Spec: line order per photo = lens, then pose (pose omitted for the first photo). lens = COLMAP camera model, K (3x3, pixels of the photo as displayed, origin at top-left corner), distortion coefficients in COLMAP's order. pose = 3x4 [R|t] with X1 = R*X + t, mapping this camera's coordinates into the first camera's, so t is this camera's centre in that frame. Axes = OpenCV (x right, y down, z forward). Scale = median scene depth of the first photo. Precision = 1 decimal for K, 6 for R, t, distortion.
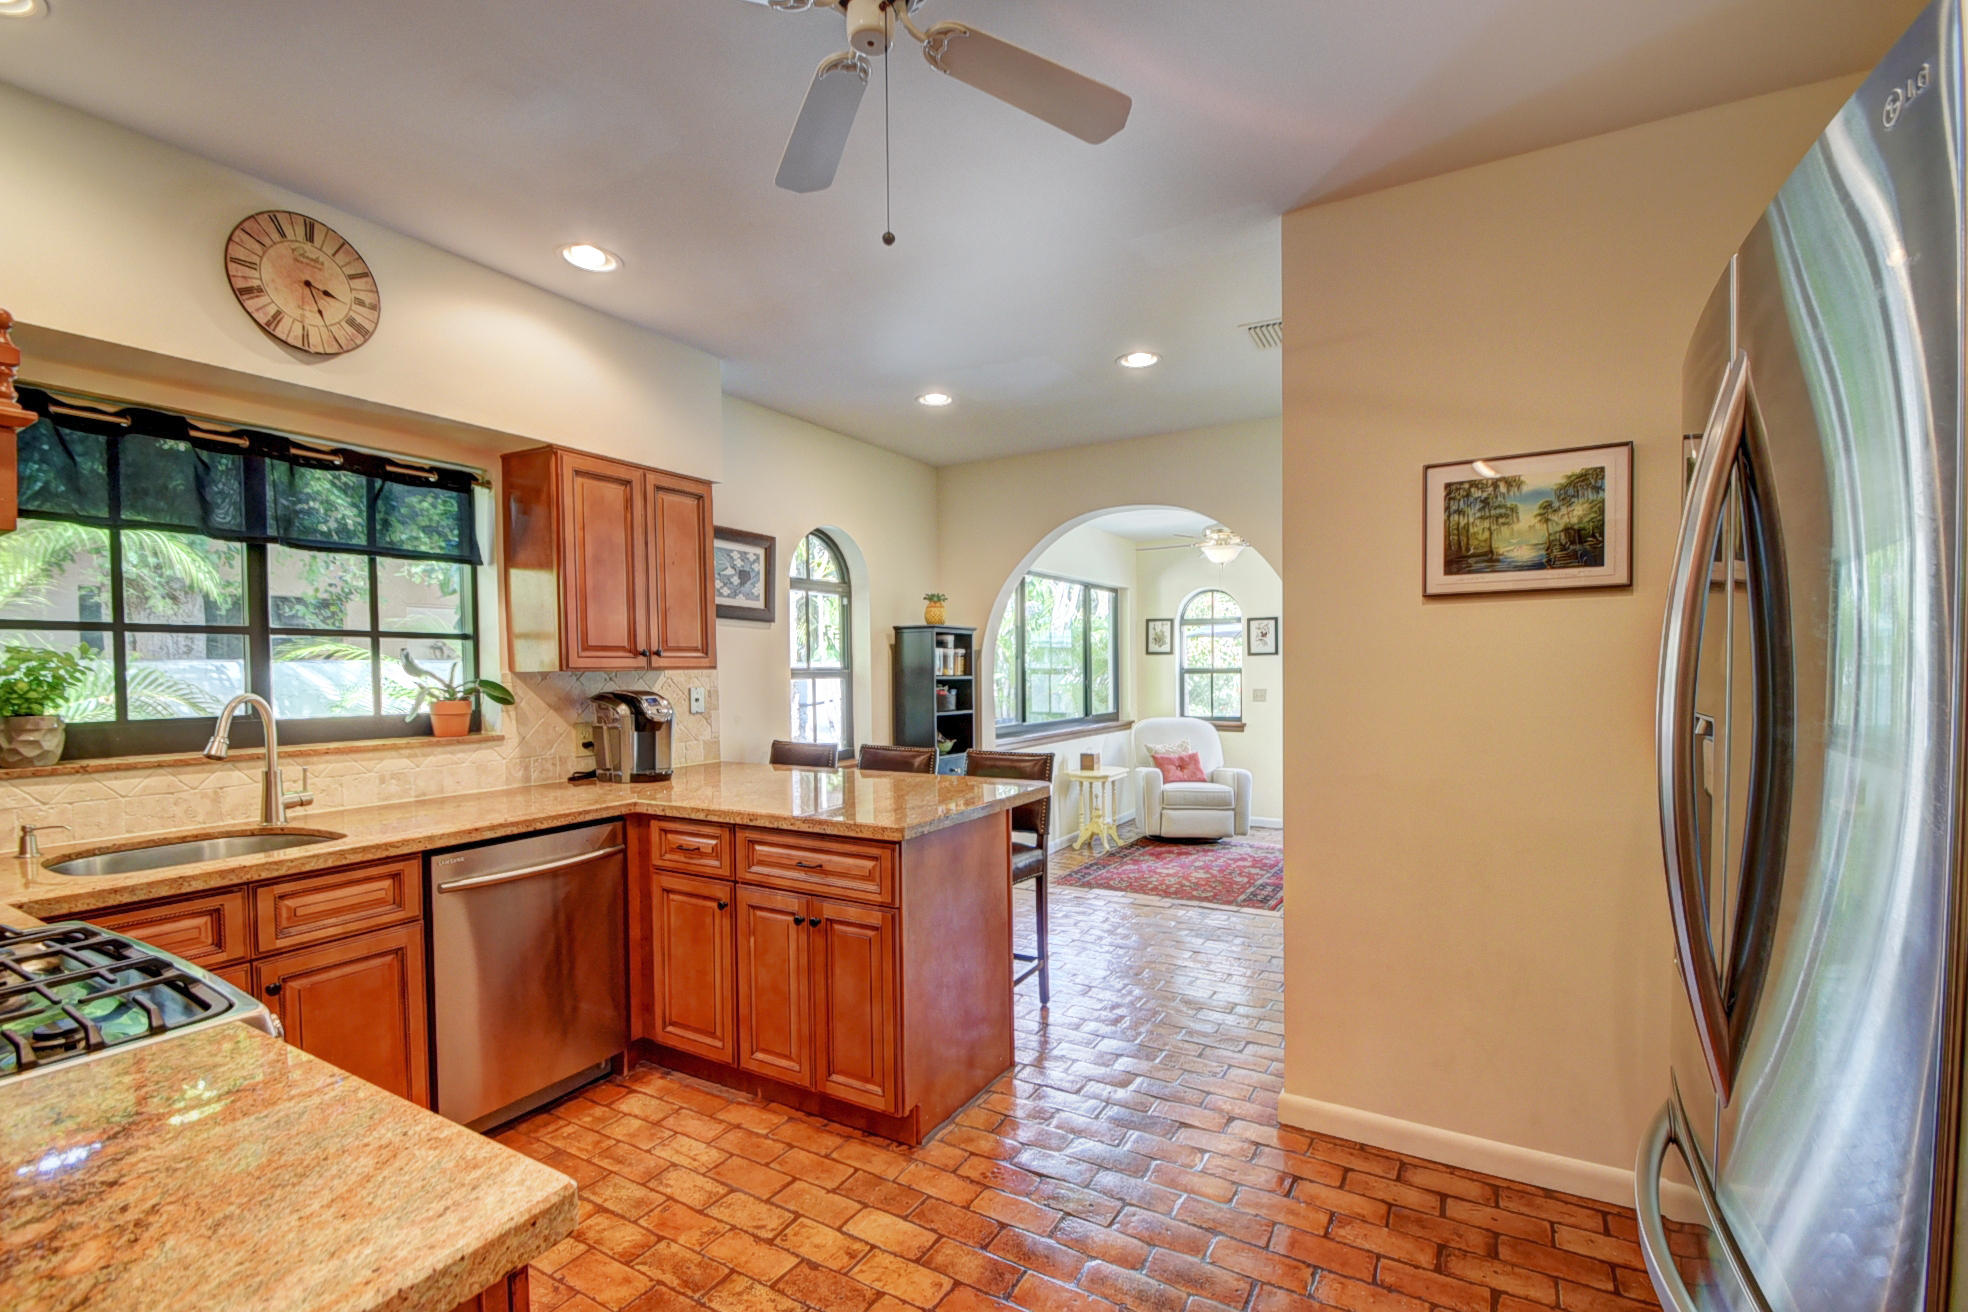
lens RADIAL K [[890.3, 0, 971.9], [0, 890.3, 688.2], [0, 0, 1]] dist [0.016708, -0.018372]
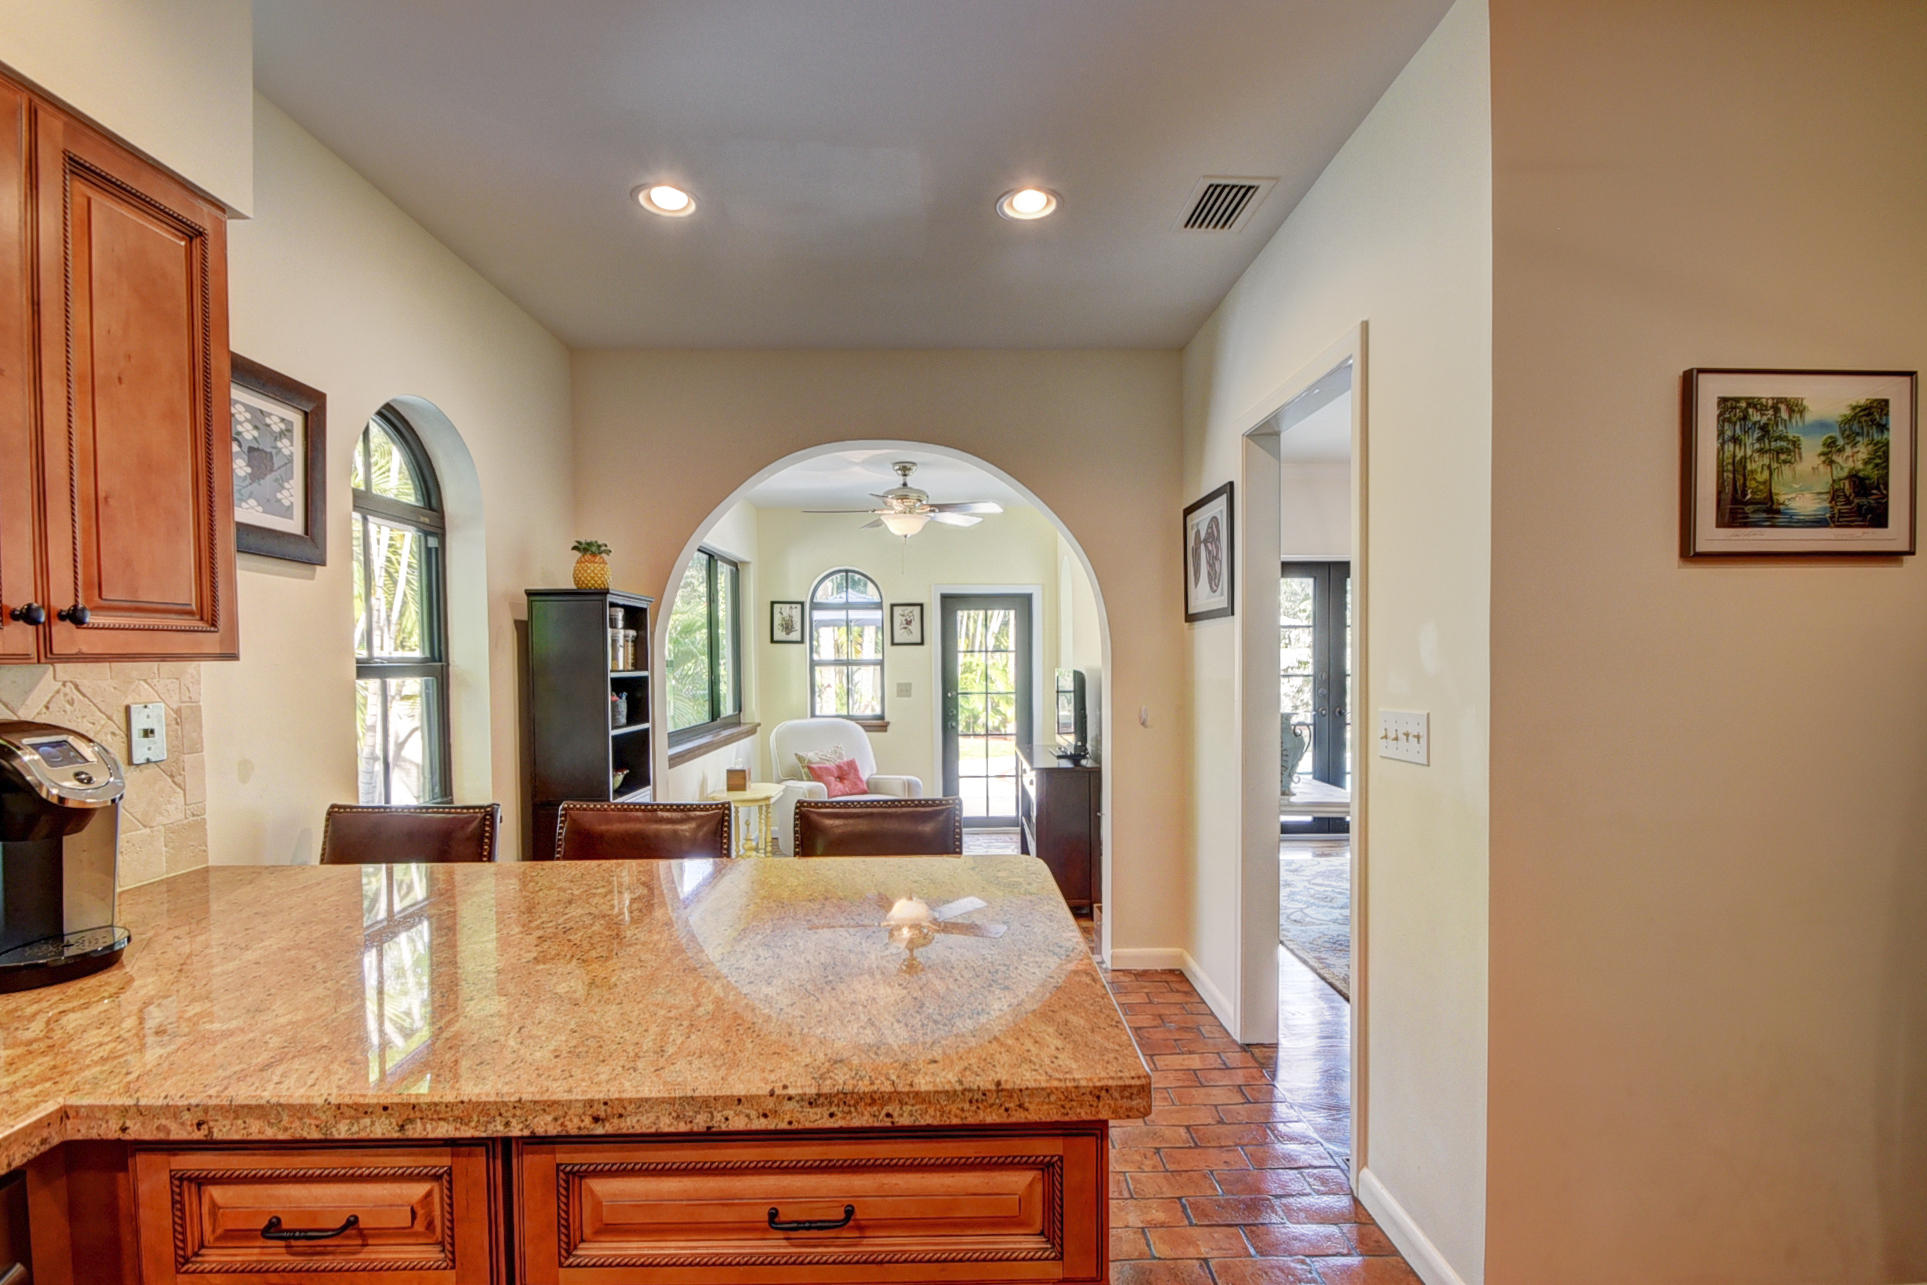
lens RADIAL K [[871.8, 0, 951.6], [0, 871.8, 674.0], [0, 0, 1]] dist [0.016708, -0.018372]
pose [[0.842125, -0.008134, 0.539221, -0.192662], [0.011447, 0.999931, -0.002795, -0.008591], [-0.539160, 0.008526, 0.842160, 0.406995]]
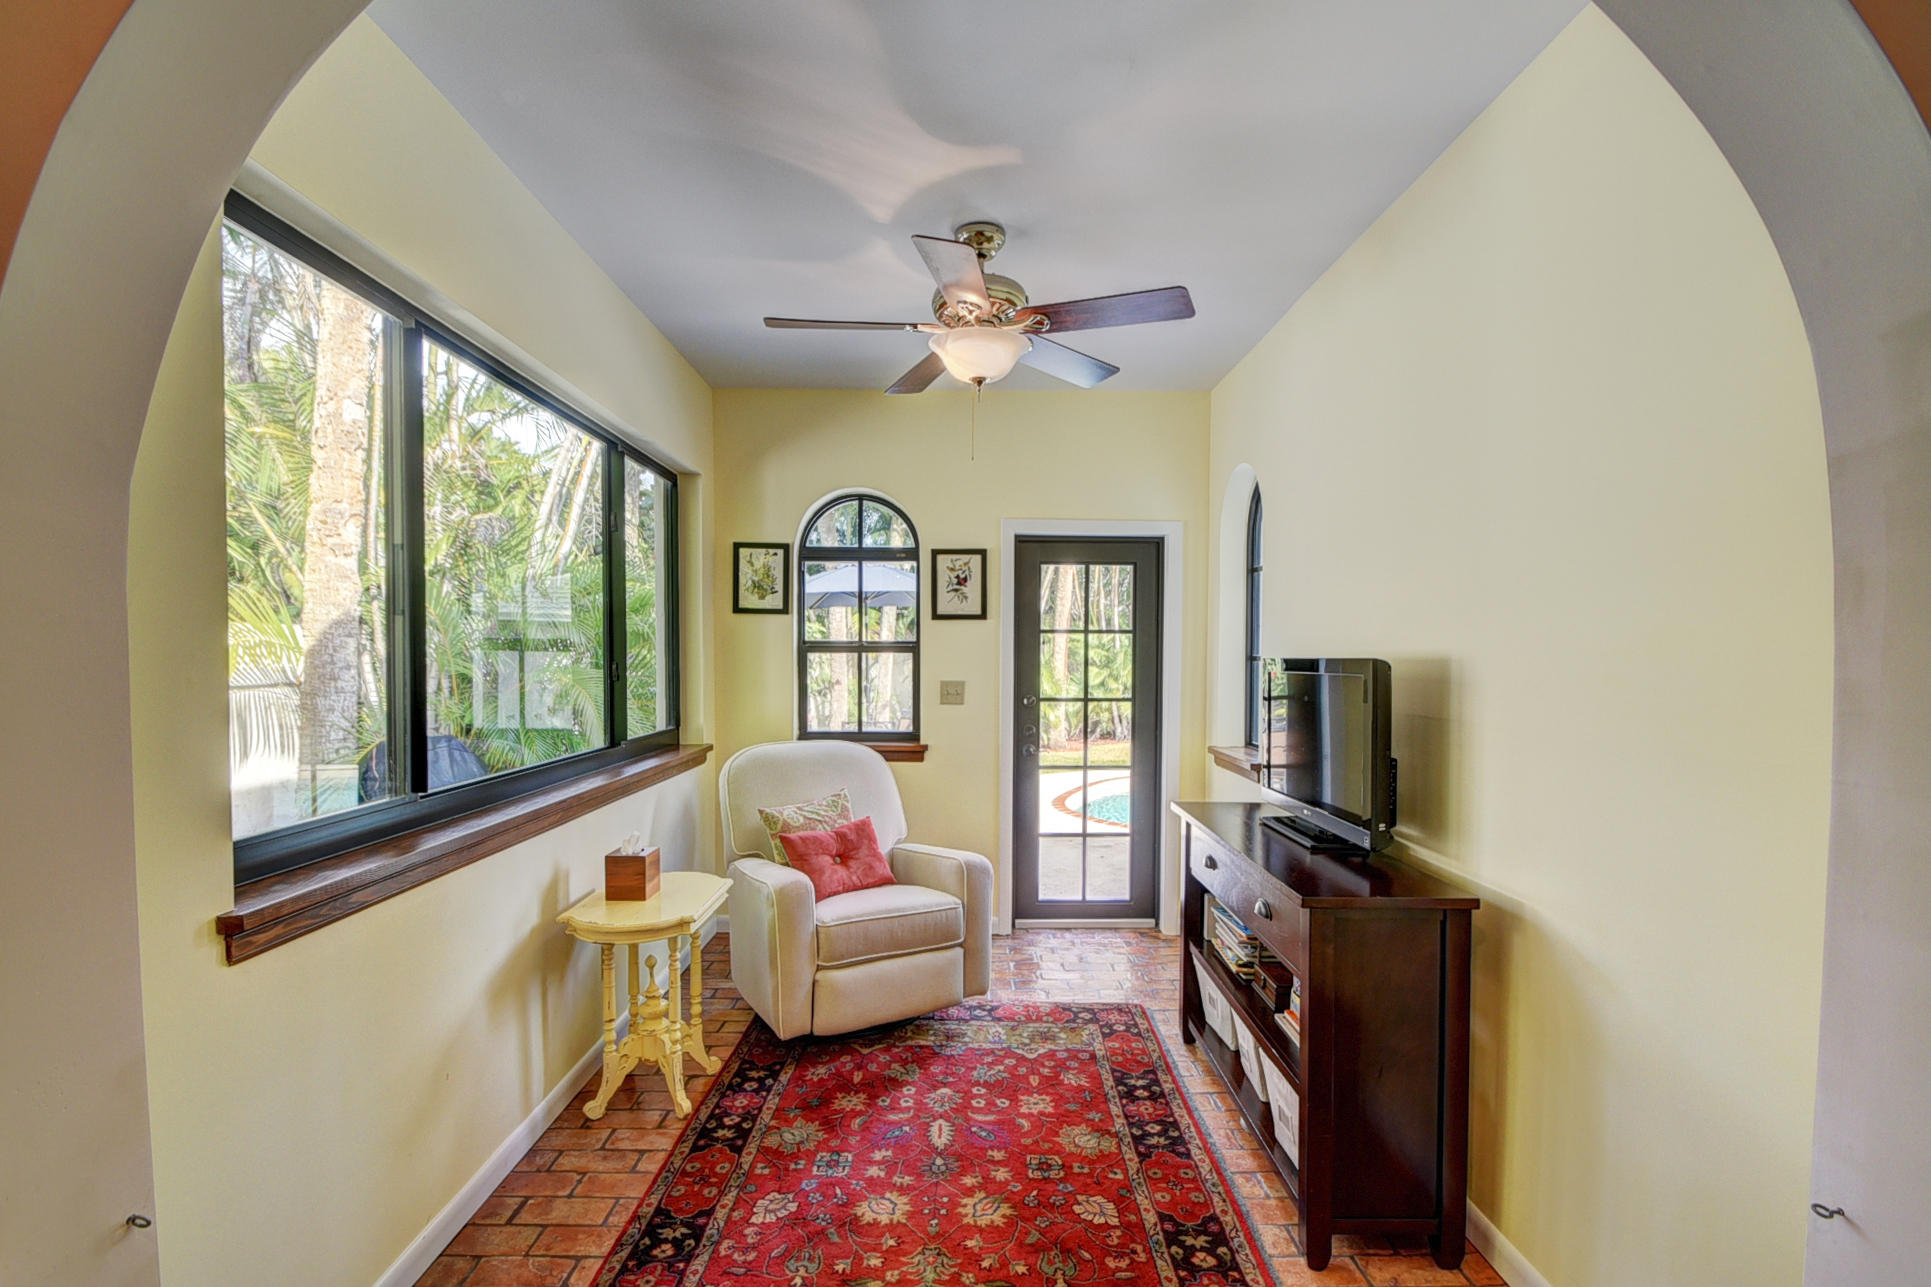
lens RADIAL K [[821.0, 0, 947.4], [0, 821.0, 675.9], [0, 0, 1]] dist [0.000118, -0.014095]
pose [[0.849997, 0.001964, 0.526783, 0.098552], [-0.002667, 0.999996, 0.000576, -0.004534], [-0.526780, -0.001895, 0.849999, 1.002966]]
